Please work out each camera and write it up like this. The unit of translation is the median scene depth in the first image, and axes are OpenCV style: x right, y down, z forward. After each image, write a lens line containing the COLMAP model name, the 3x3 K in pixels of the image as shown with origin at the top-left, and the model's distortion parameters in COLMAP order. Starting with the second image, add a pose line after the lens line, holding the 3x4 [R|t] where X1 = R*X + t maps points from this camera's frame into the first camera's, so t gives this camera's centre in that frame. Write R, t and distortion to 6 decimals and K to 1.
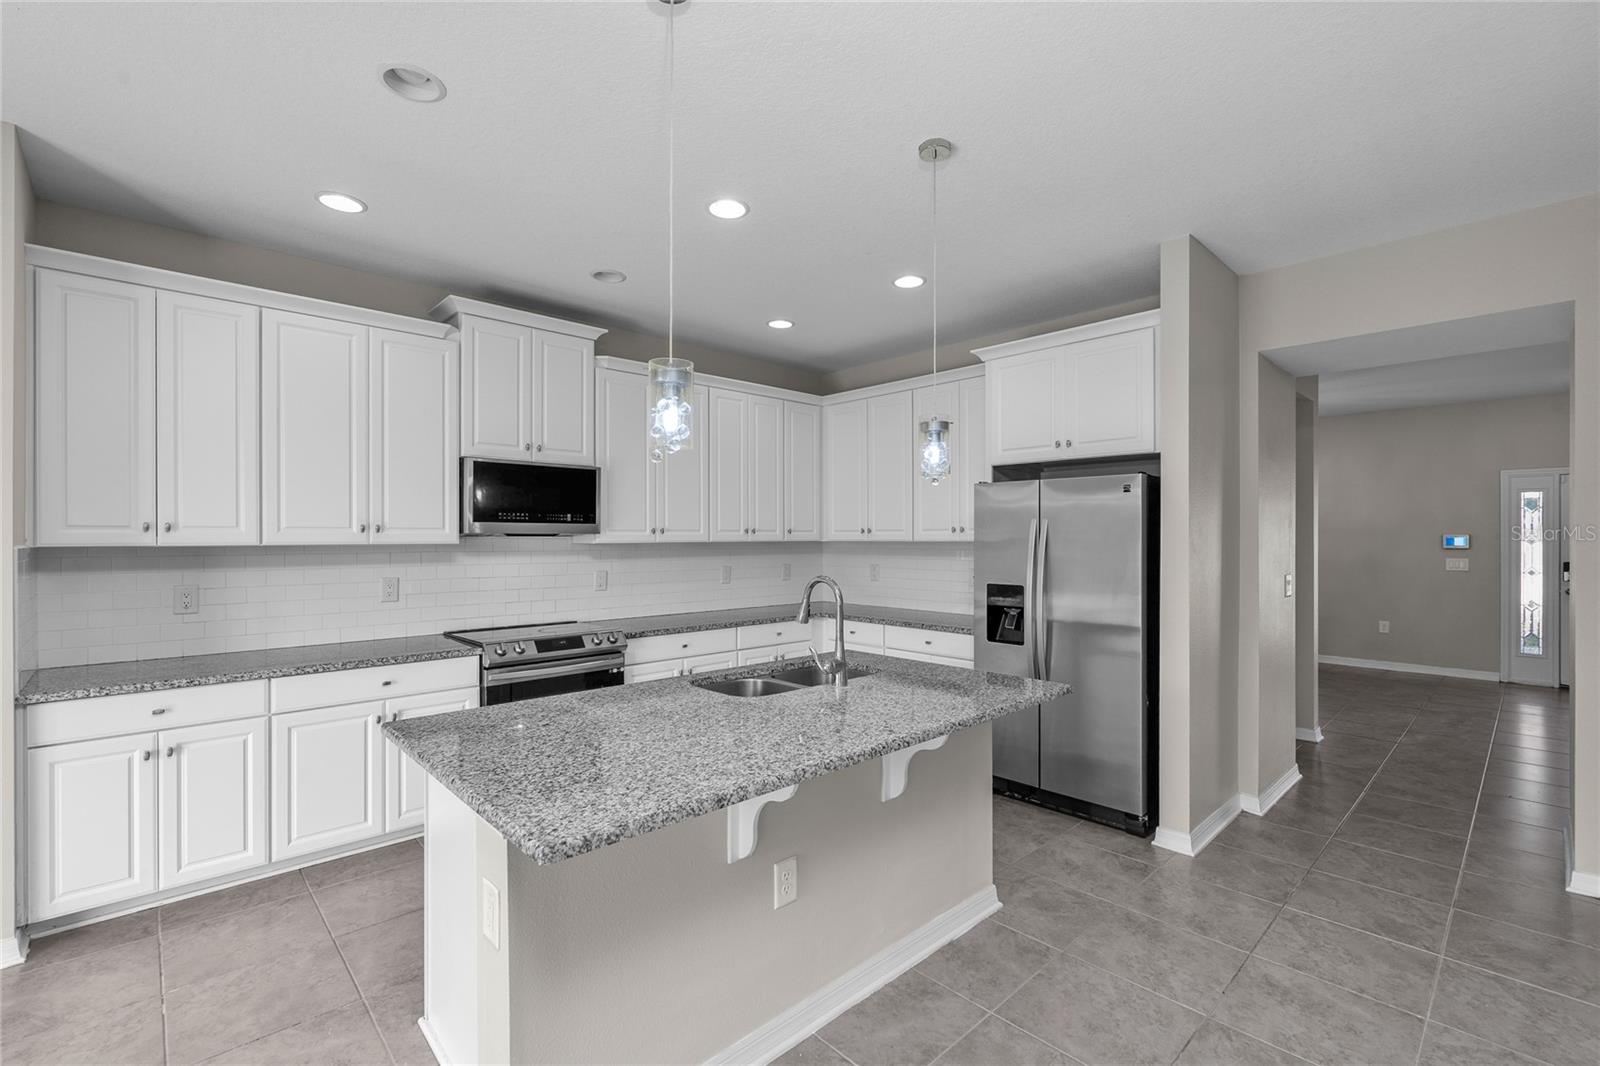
lens RADIAL K [[700.4, 0, 797.2], [0, 700.4, 538.2], [0, 0, 1]] dist [-0.008692, 0.001006]
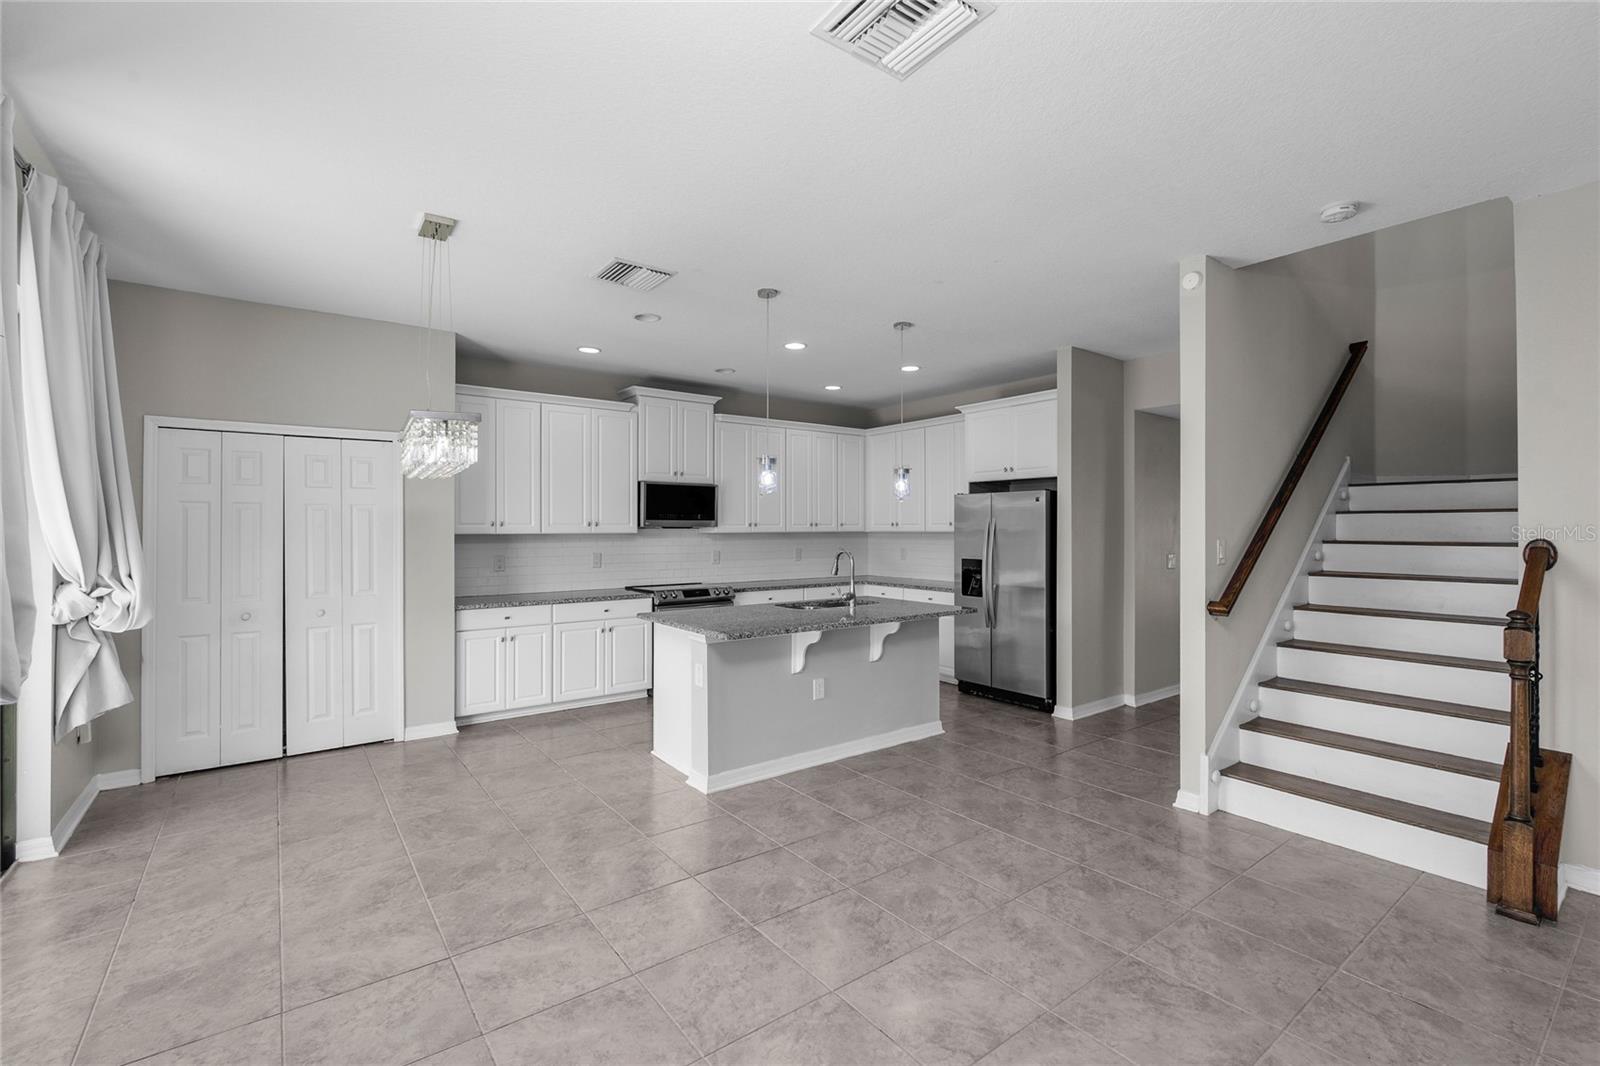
lens RADIAL K [[700.4, 0, 799.9], [0, 700.4, 526.2], [0, 0, 1]] dist [-0.008692, 0.001006]
pose [[0.994056, -0.000506, -0.108872, 0.086643], [-0.000040, 0.999987, -0.005013, 0.000125], [0.108873, 0.004988, 0.994043, -0.627161]]
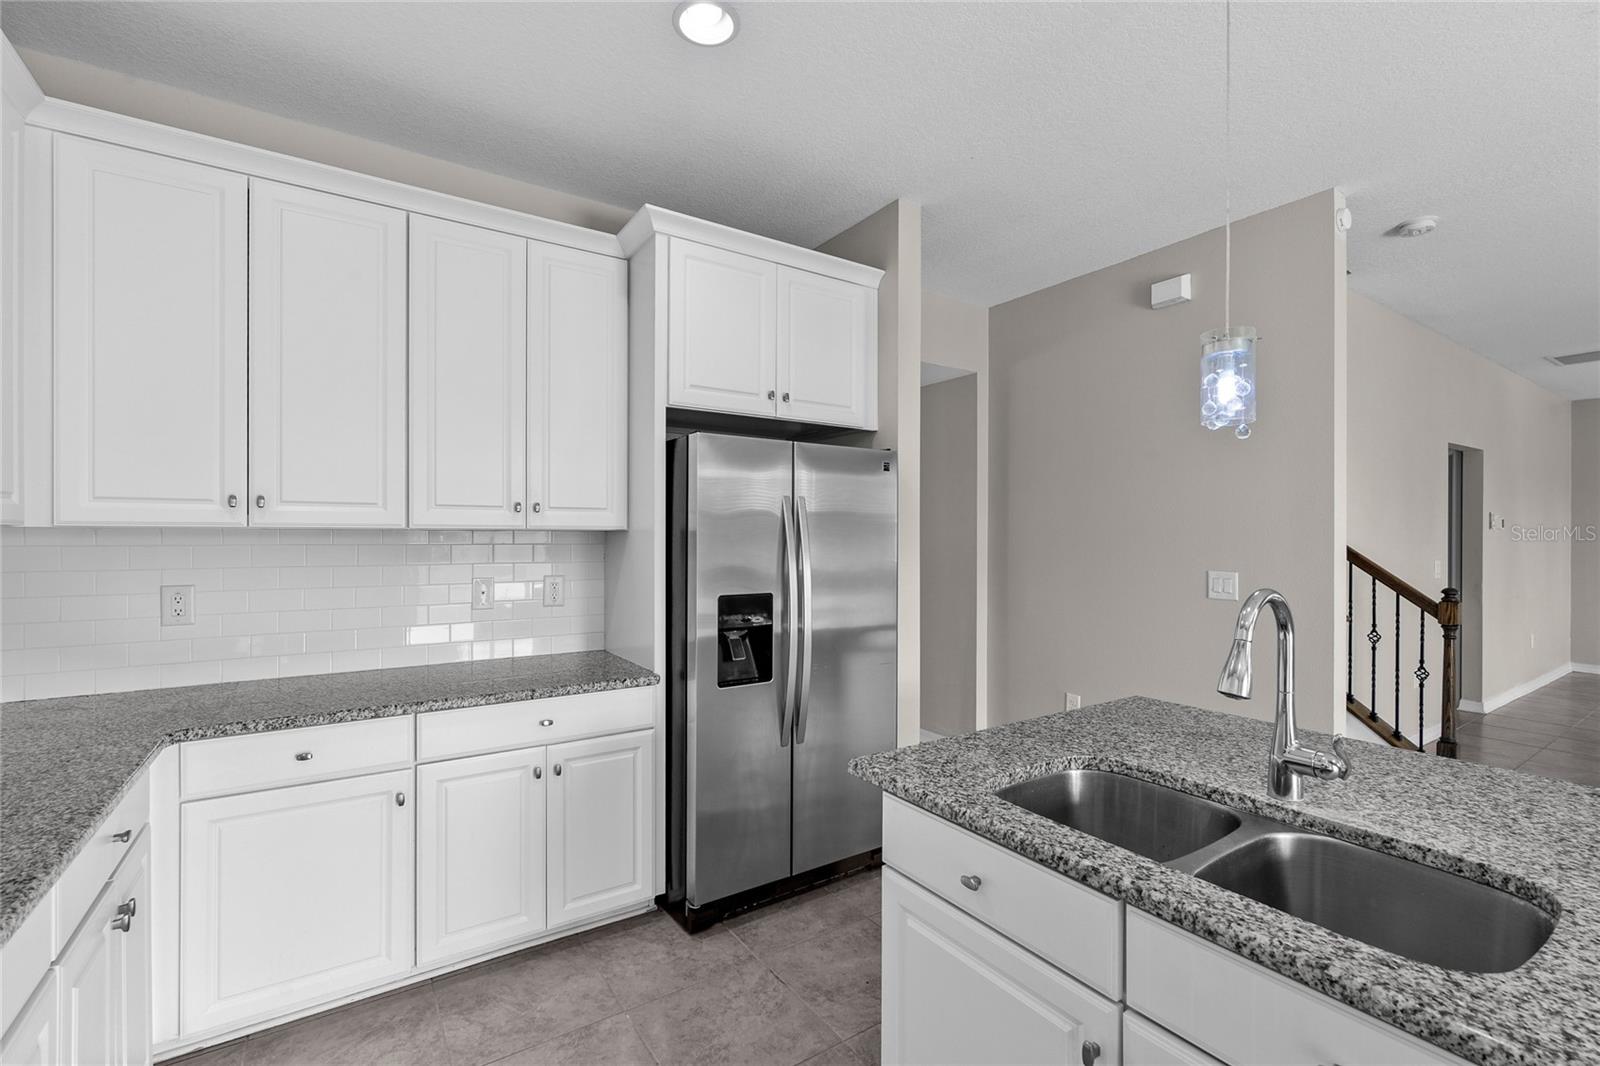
lens RADIAL K [[700.4, 0, 819.5], [0, 700.4, 505.1], [0, 0, 1]] dist [-0.008692, 0.001006]
pose [[0.147921, 0.043199, 0.988055, -0.350158], [-0.001946, 0.999056, -0.043388, 0.012298], [-0.988997, 0.004496, 0.147865, 0.866664]]
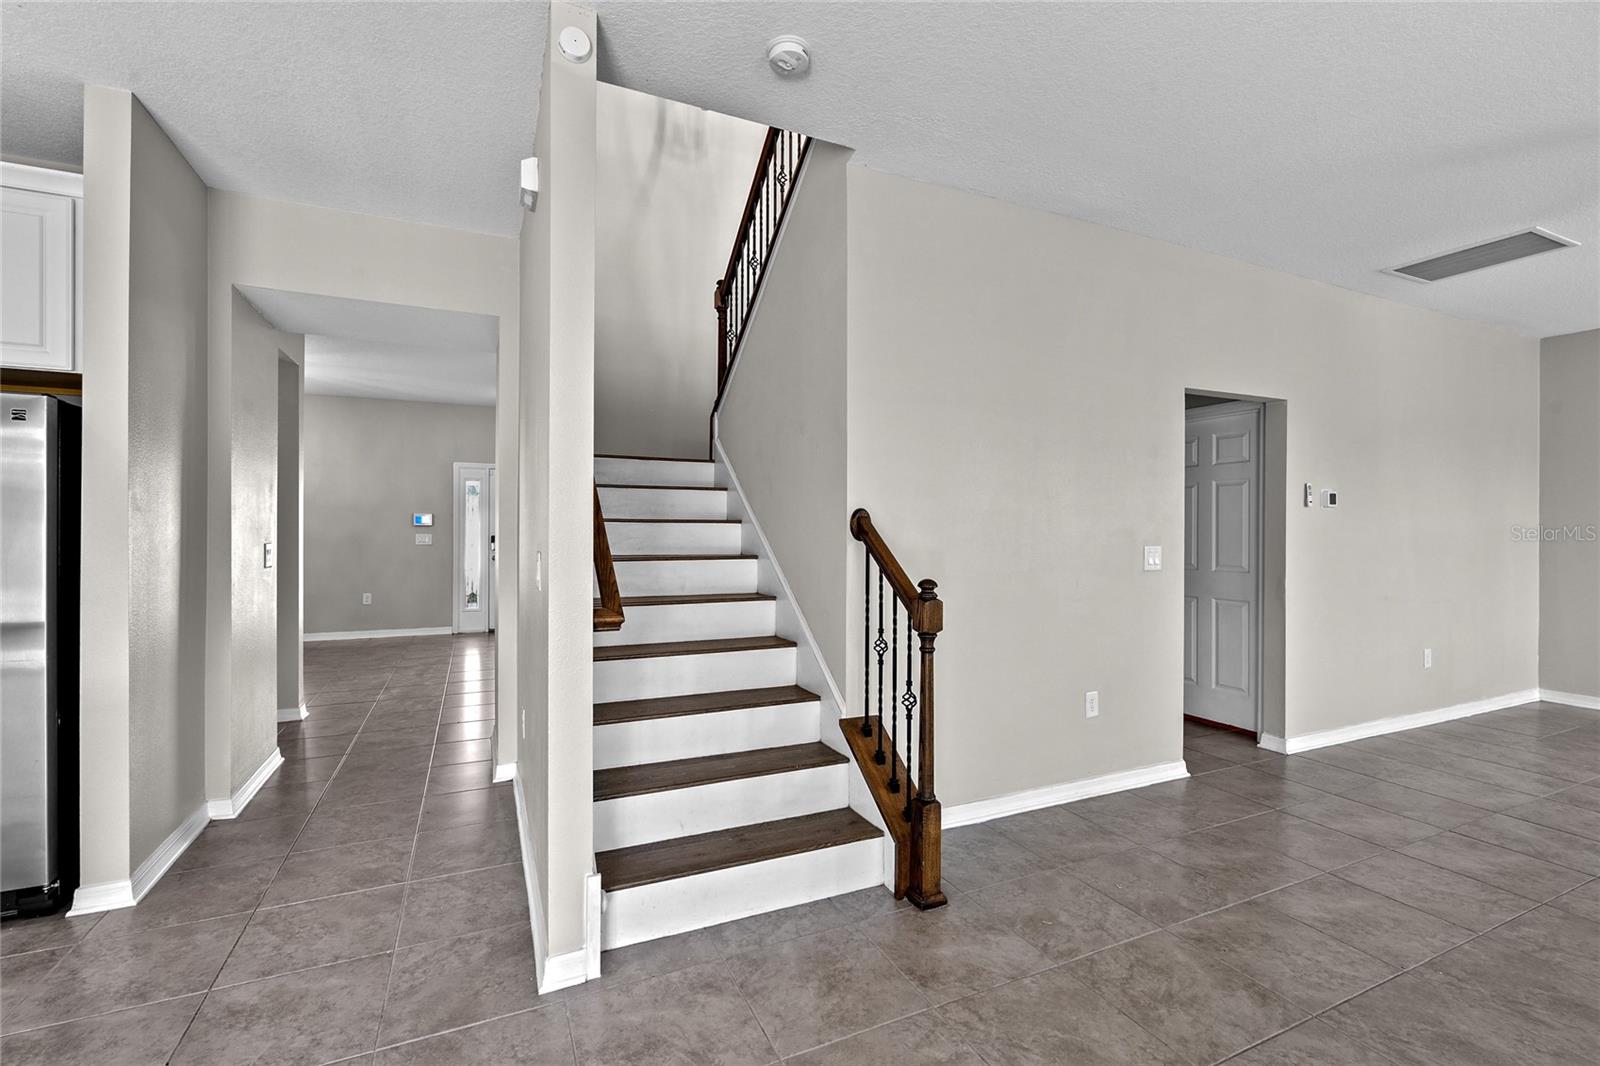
lens RADIAL K [[700.4, 0, 807.4], [0, 700.4, 527.1], [0, 0, 1]] dist [-0.008692, 0.001006]
pose [[0.306206, -0.000052, 0.951965, 0.055485], [-0.004261, 0.999990, 0.001426, 0.029418], [-0.951956, -0.004493, 0.306202, 0.050908]]
